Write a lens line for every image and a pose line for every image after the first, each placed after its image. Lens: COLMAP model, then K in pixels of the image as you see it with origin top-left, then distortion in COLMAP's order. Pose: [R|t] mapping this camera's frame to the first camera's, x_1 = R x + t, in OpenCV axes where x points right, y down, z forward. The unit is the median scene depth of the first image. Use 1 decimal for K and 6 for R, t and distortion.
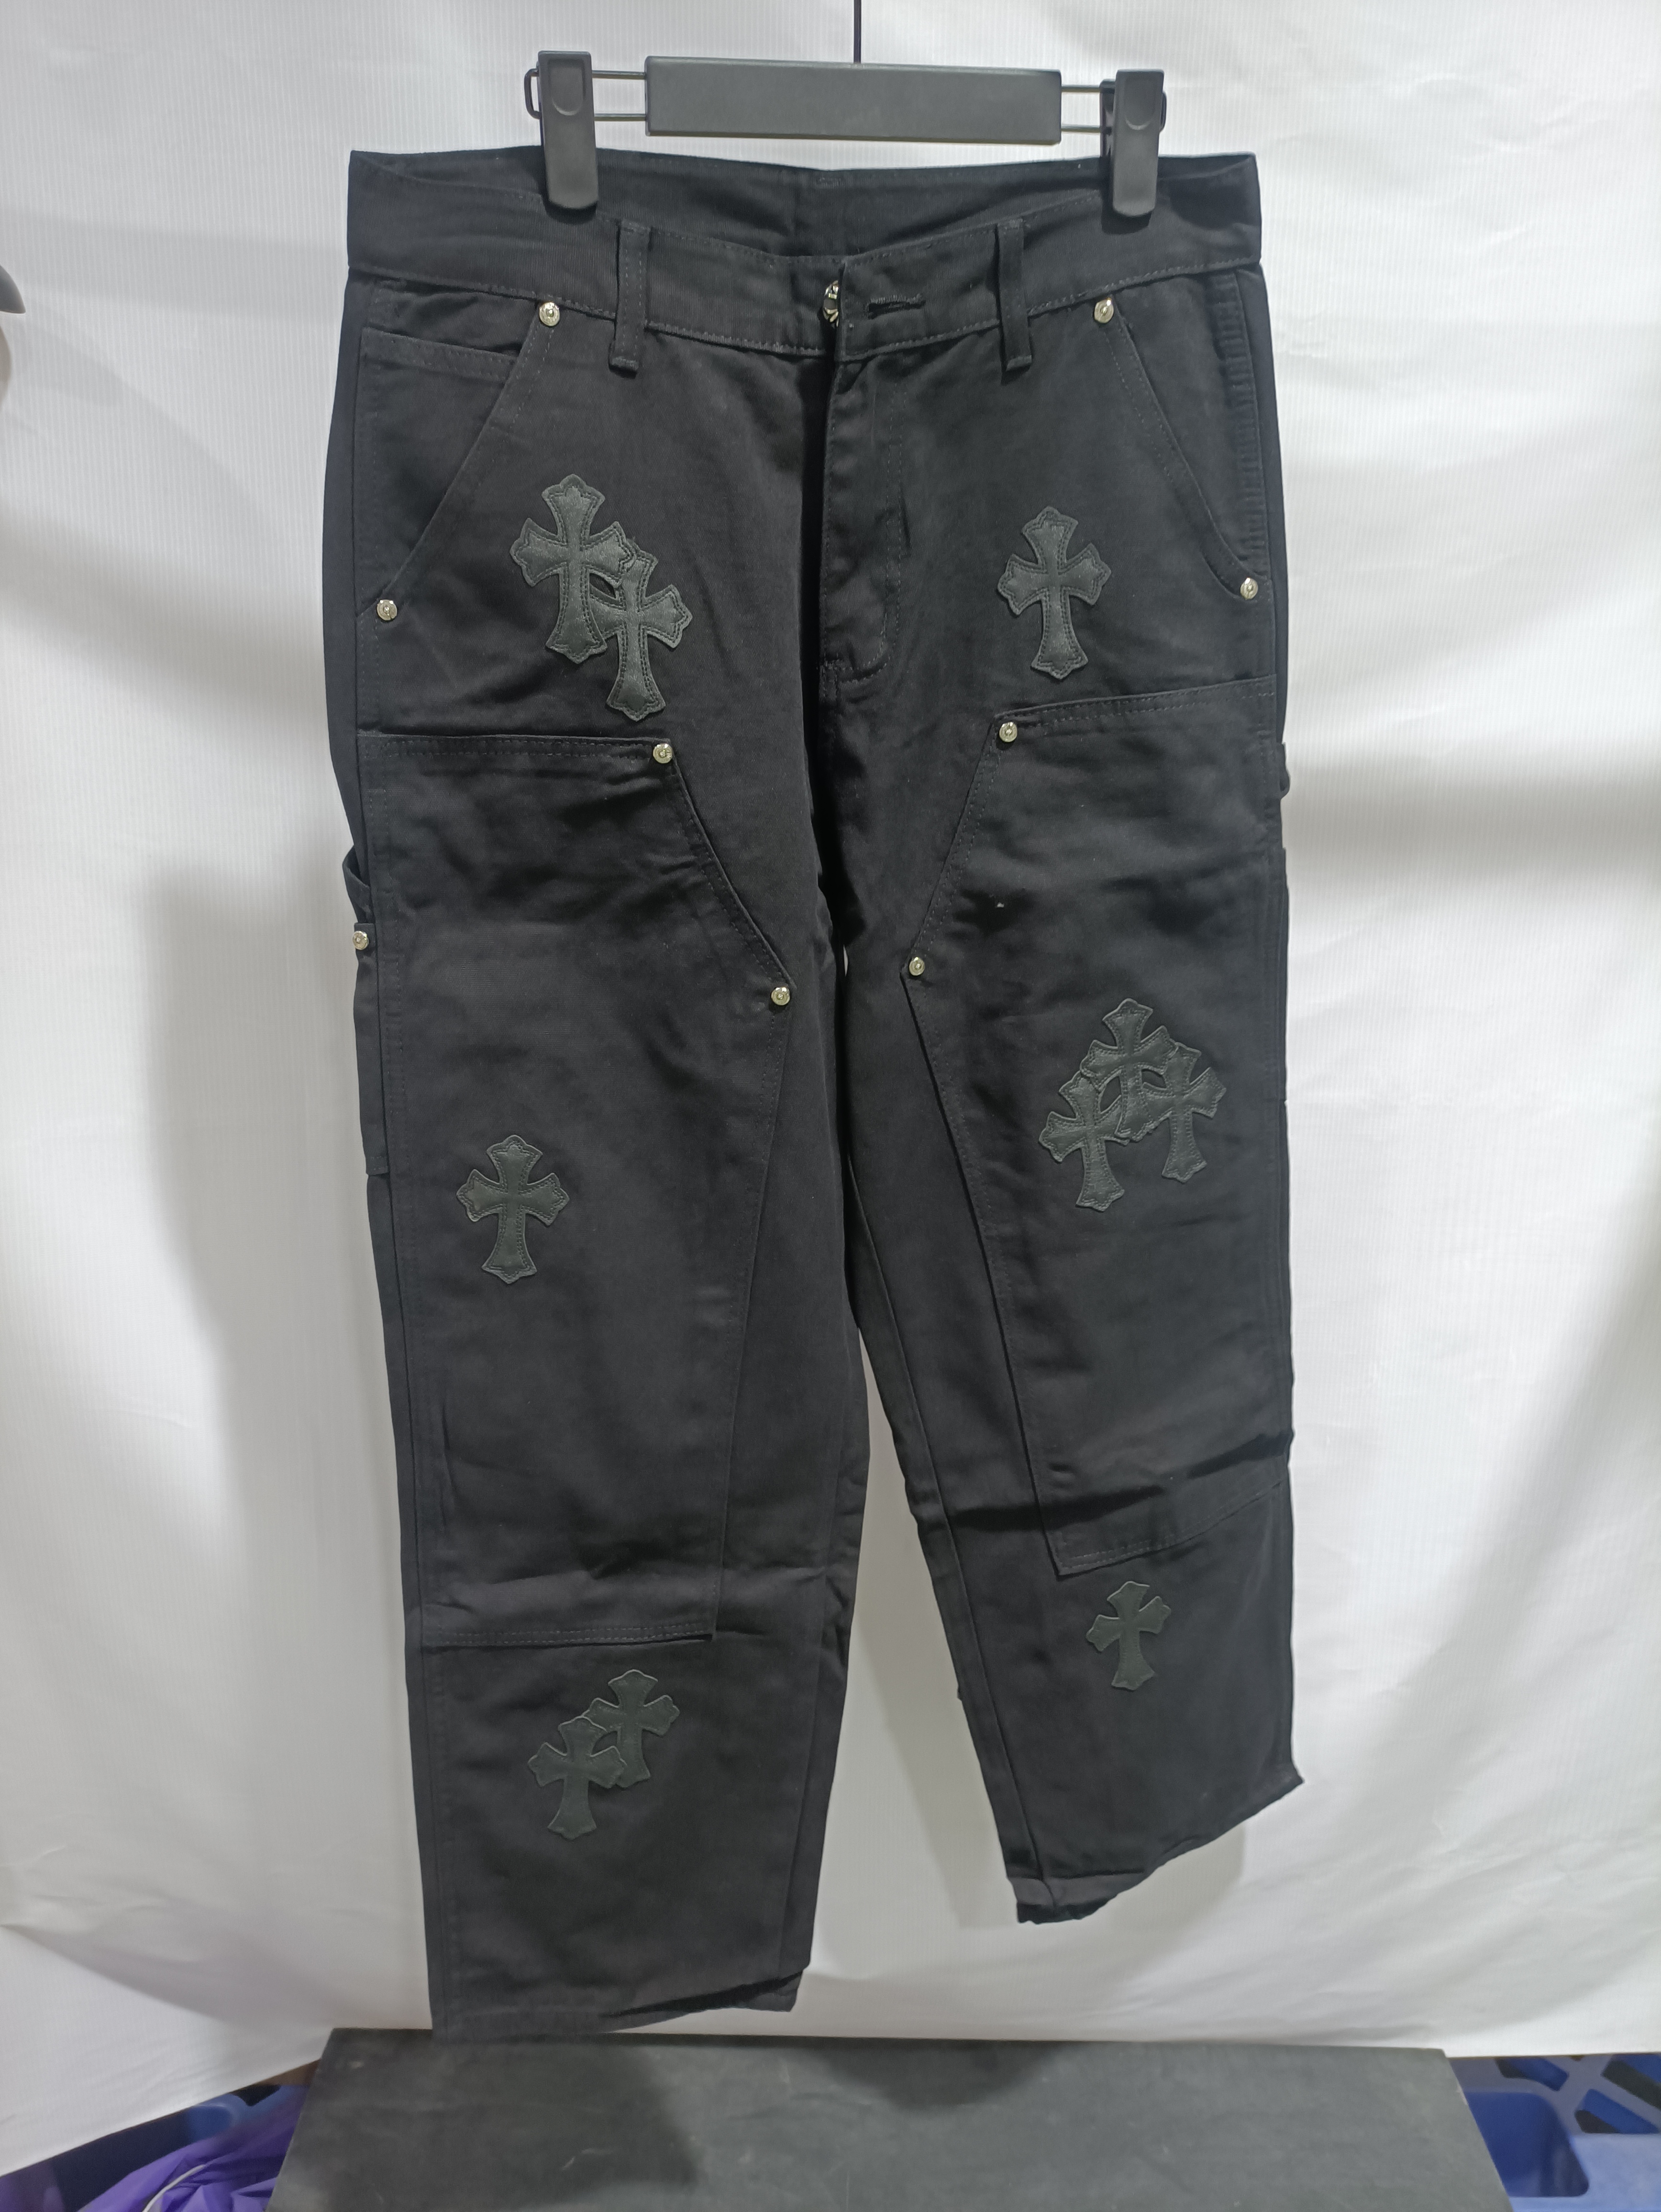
lens RADIAL K [[1585.7, 0, 836.8], [0, 1585.7, 1119.3], [0, 0, 1]] dist [0.051734, -0.093254]
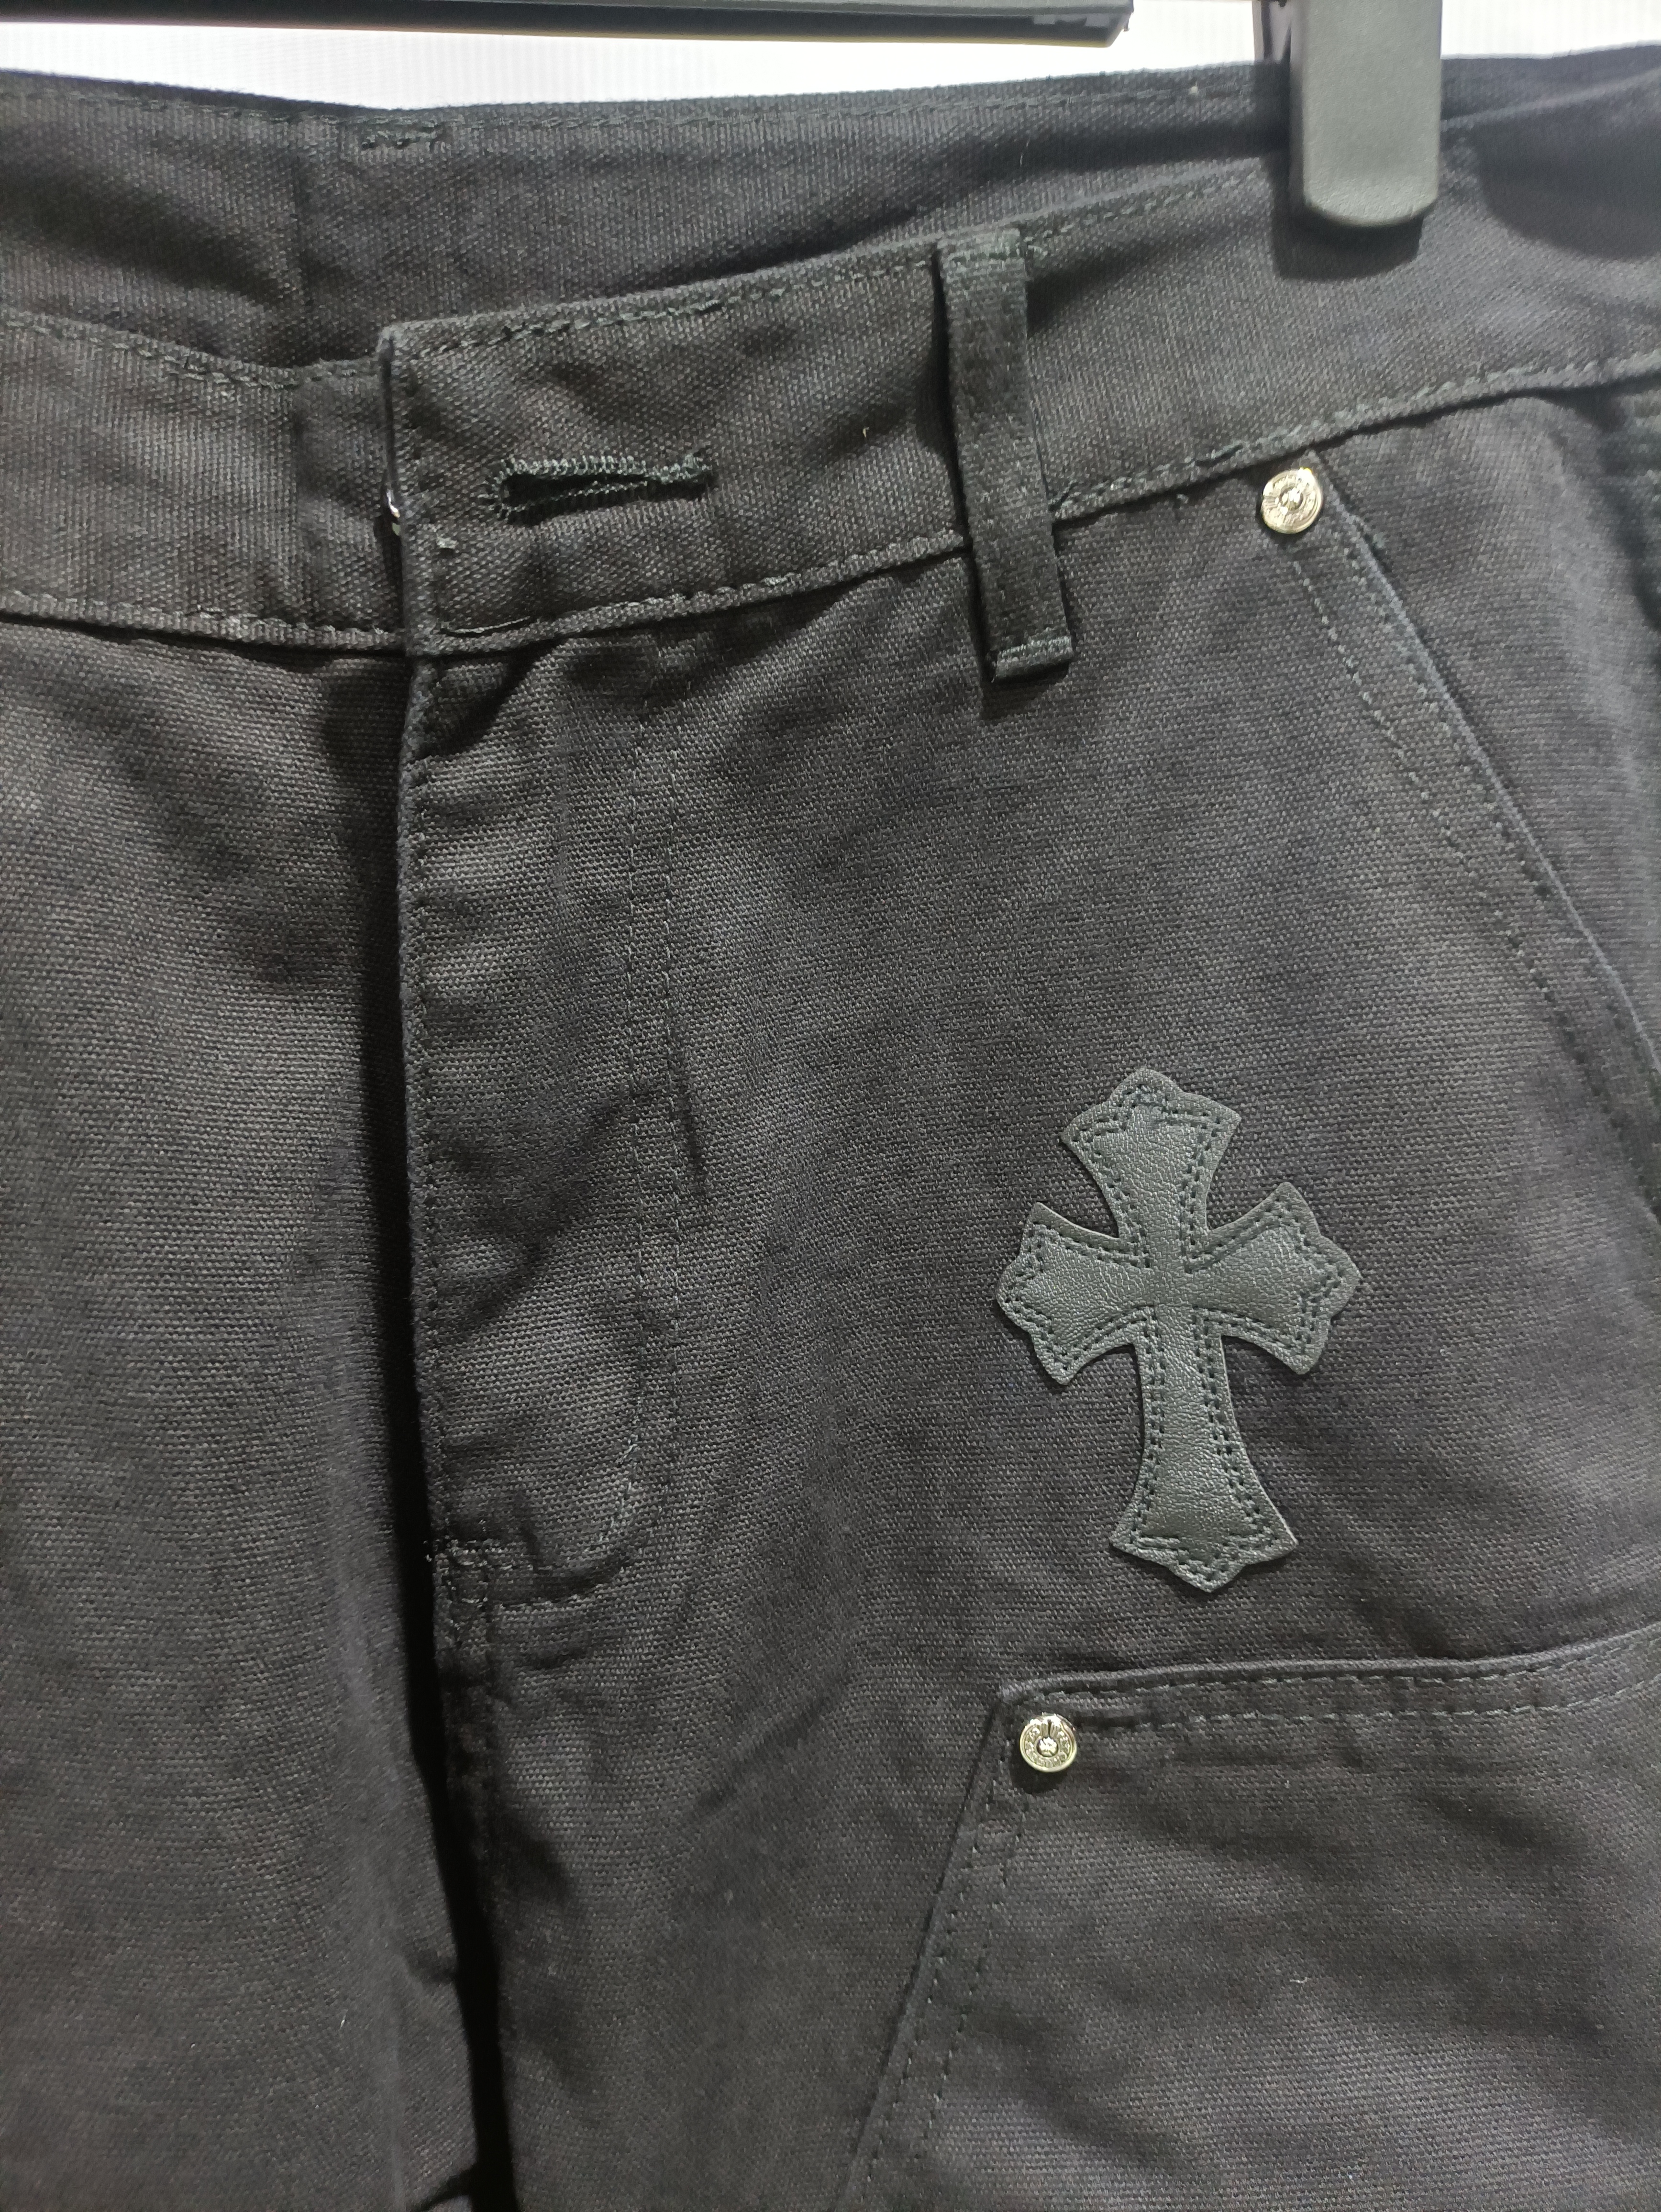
lens RADIAL K [[1721.9, 0, 833.4], [0, 1721.9, 1121.2], [0, 0, 1]] dist [-0.002997, -0.008575]
pose [[0.996976, -0.012547, -0.076689, 0.099721], [-0.006154, 0.971031, -0.238874, -0.299751], [0.077465, 0.238624, 0.968018, 0.684145]]
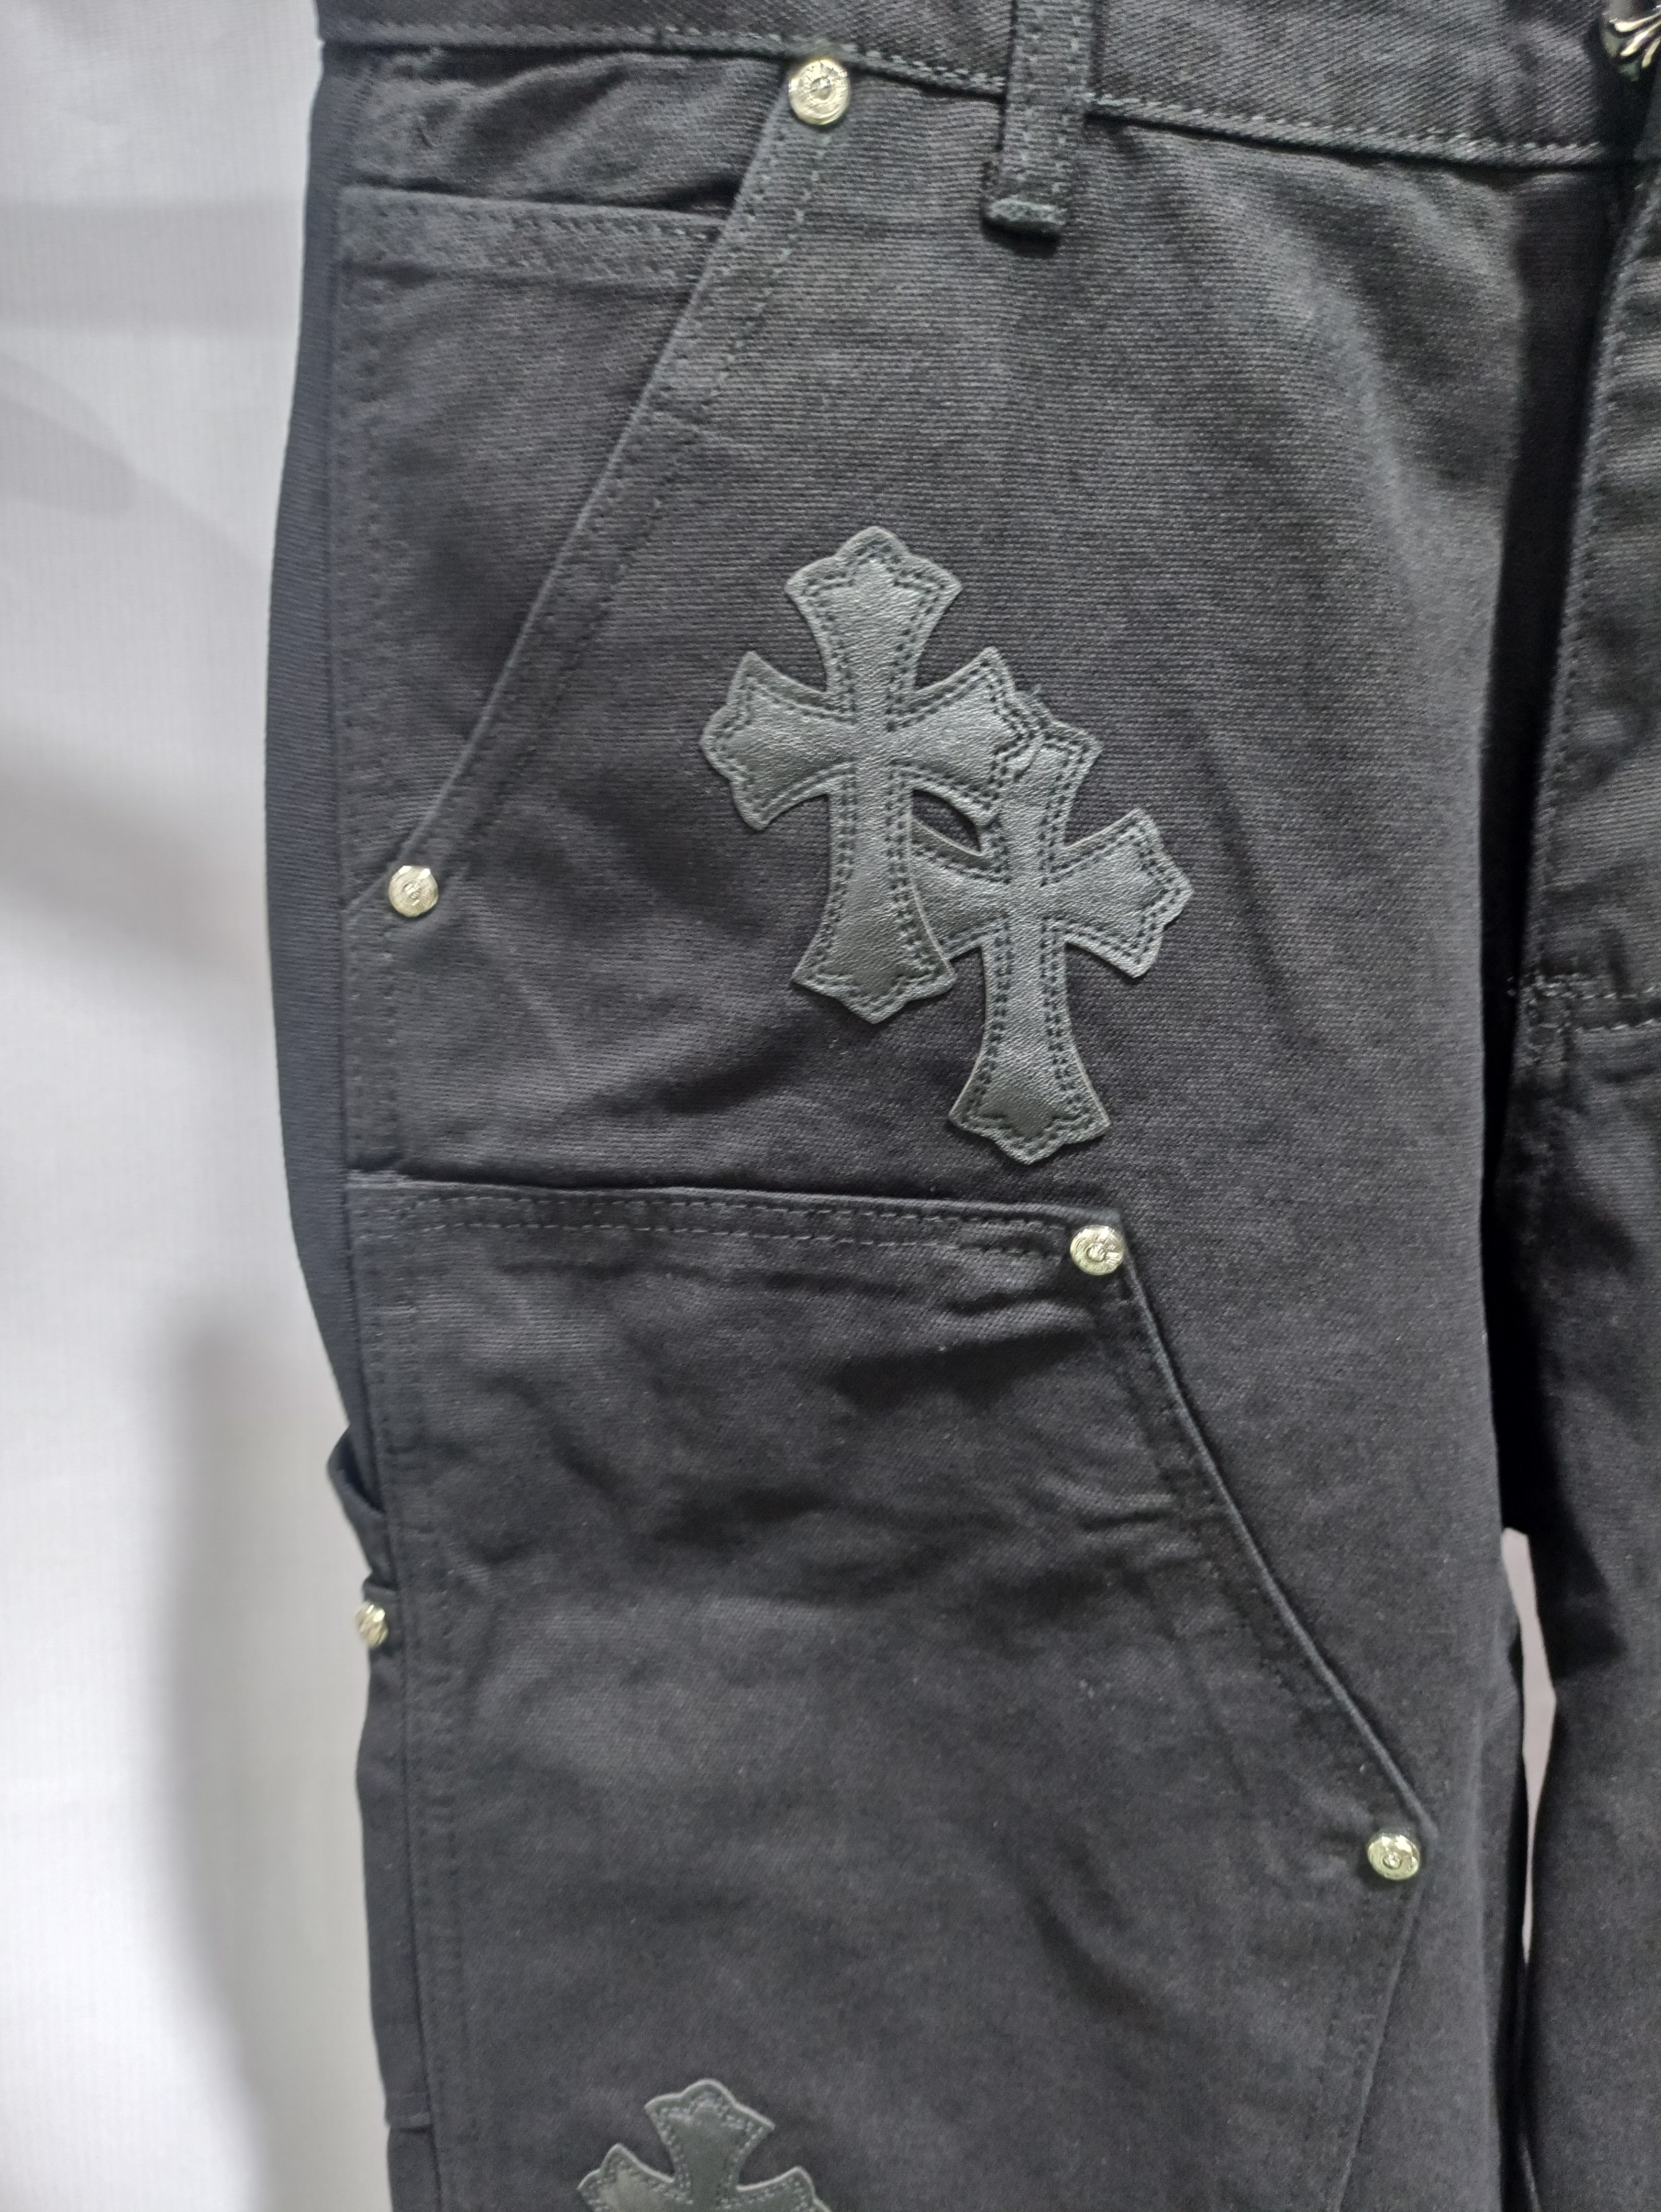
lens RADIAL K [[1660.8, 0, 830.5], [0, 1660.8, 1106.0], [0, 0, 1]] dist [-0.004510, -0.003472]
pose [[0.968556, 0.022419, -0.247784, -0.074220], [-0.039921, 0.997032, -0.065836, -0.234218], [0.245573, 0.073658, 0.966576, 0.607338]]
